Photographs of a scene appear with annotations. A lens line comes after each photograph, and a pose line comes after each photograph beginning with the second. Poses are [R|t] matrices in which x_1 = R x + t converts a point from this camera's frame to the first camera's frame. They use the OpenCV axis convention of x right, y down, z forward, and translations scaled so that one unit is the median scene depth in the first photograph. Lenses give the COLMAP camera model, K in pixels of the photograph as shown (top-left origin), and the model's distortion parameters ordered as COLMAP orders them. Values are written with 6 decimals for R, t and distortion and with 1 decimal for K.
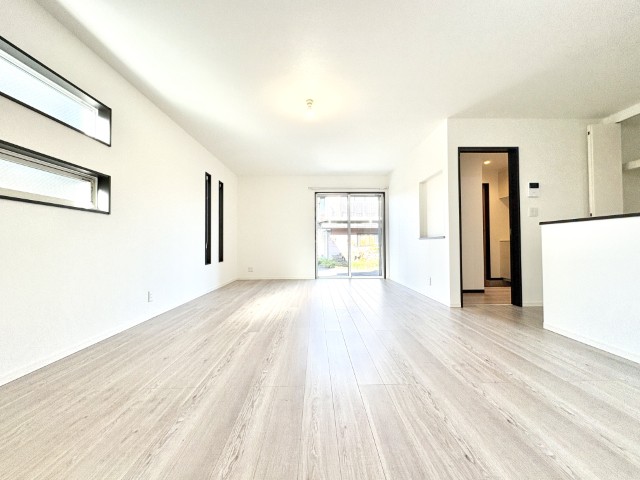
lens RADIAL K [[254.1, 0, 320.5], [0, 254.1, 239.8], [0, 0, 1]] dist [-0.001666, -0.000150]
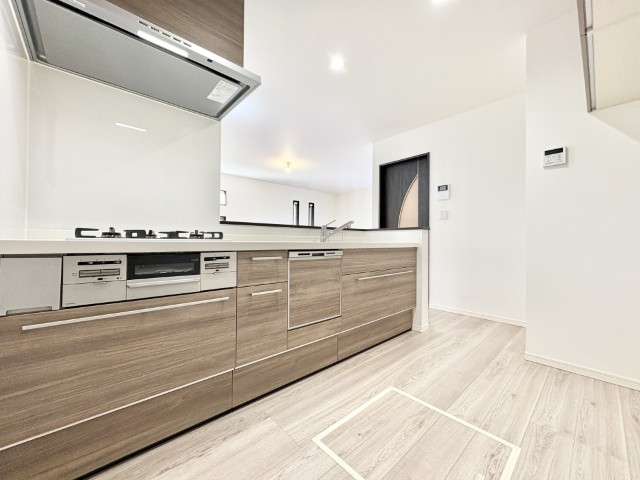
lens RADIAL K [[254.1, 0, 320.5], [0, 254.1, 239.8], [0, 0, 1]] dist [-0.001666, -0.000150]
pose [[0.660525, 0.009862, -0.750739, 1.265759], [-0.001005, 0.999924, 0.012251, -0.028860], [0.750803, -0.007337, 0.660485, -0.003956]]
